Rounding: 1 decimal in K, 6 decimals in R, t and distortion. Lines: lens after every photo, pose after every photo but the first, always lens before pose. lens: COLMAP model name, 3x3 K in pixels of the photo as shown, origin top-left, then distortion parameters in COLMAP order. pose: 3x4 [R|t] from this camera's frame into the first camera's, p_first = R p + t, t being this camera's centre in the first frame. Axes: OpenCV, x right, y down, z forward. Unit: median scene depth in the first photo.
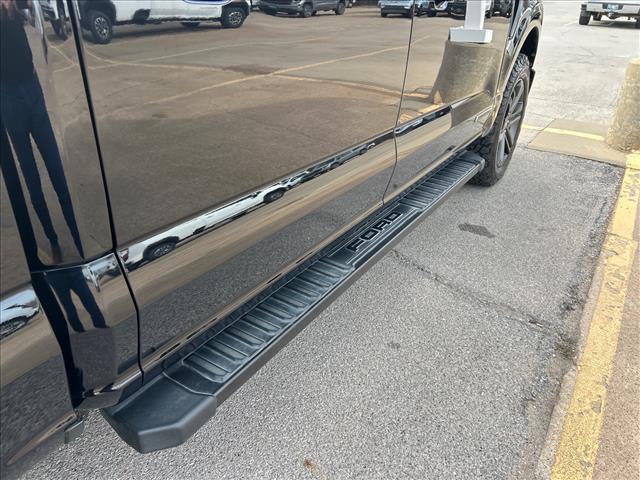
lens RADIAL K [[483.9, 0, 329.0], [0, 483.9, 237.0], [0, 0, 1]] dist [0.047578, -0.058662]
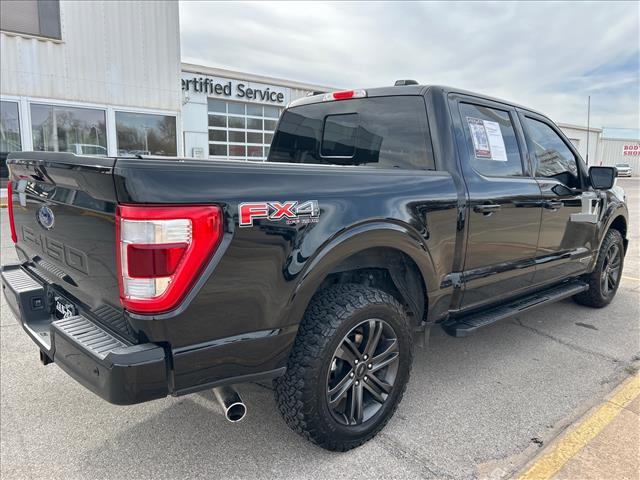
lens RADIAL K [[483.9, 0, 329.0], [0, 483.9, 237.0], [0, 0, 1]] dist [0.047578, -0.058662]
pose [[0.965032, 0.019837, -0.261380, -0.118498], [-0.105783, 0.941805, -0.319081, 0.316153], [0.239839, 0.335573, 0.910971, -0.825473]]
